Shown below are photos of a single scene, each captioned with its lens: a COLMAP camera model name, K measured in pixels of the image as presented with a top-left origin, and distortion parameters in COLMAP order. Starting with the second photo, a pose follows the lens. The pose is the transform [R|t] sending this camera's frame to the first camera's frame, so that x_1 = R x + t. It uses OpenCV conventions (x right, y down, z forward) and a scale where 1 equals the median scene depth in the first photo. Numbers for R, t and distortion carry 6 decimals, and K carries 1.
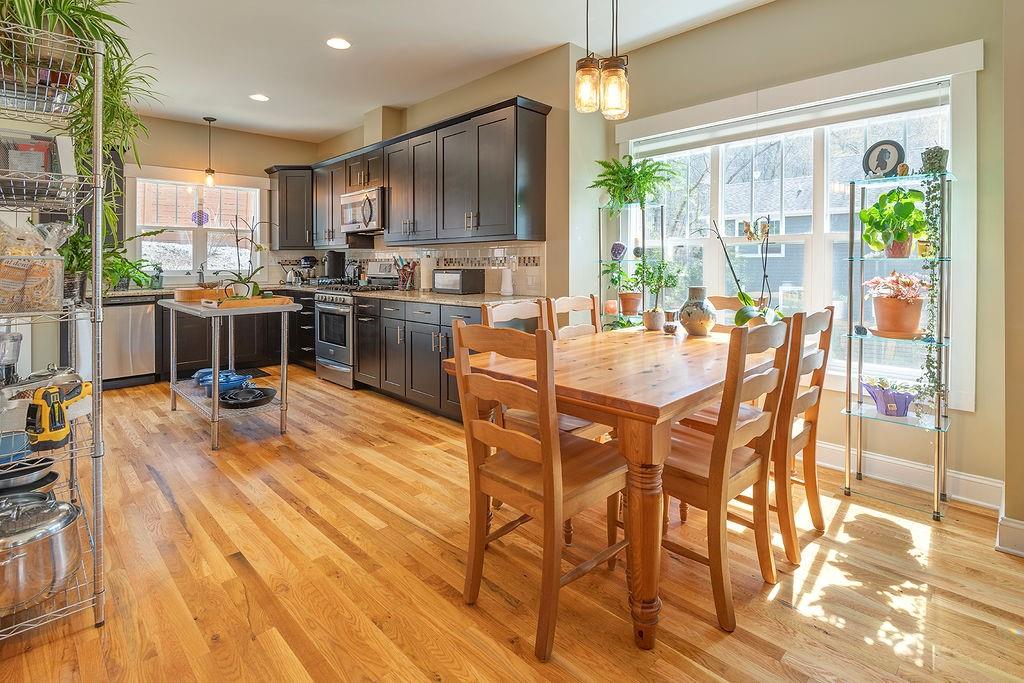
lens RADIAL K [[505.4, 0, 534.7], [0, 505.4, 264.4], [0, 0, 1]] dist [-0.001846, -0.000618]
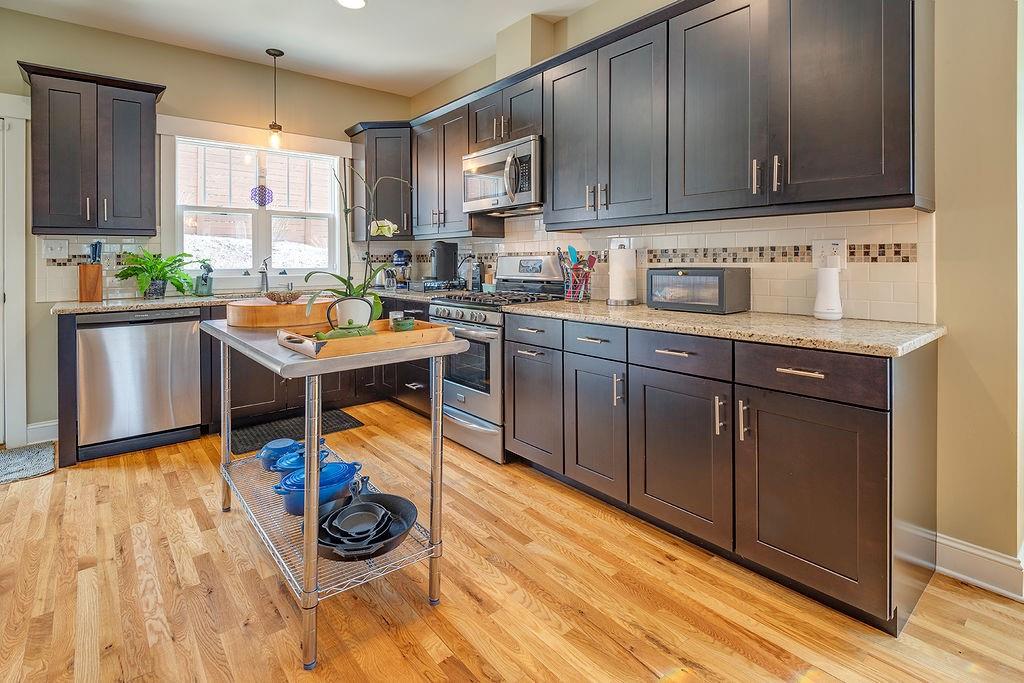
lens RADIAL K [[498.4, 0, 515.7], [0, 498.4, 263.2], [0, 0, 1]] dist [0.000884, -0.000407]
pose [[0.995054, -0.000409, -0.099335, -0.257947], [0.000654, 0.999997, 0.002429, 0.002177], [0.099334, -0.002482, 0.995051, 0.365832]]
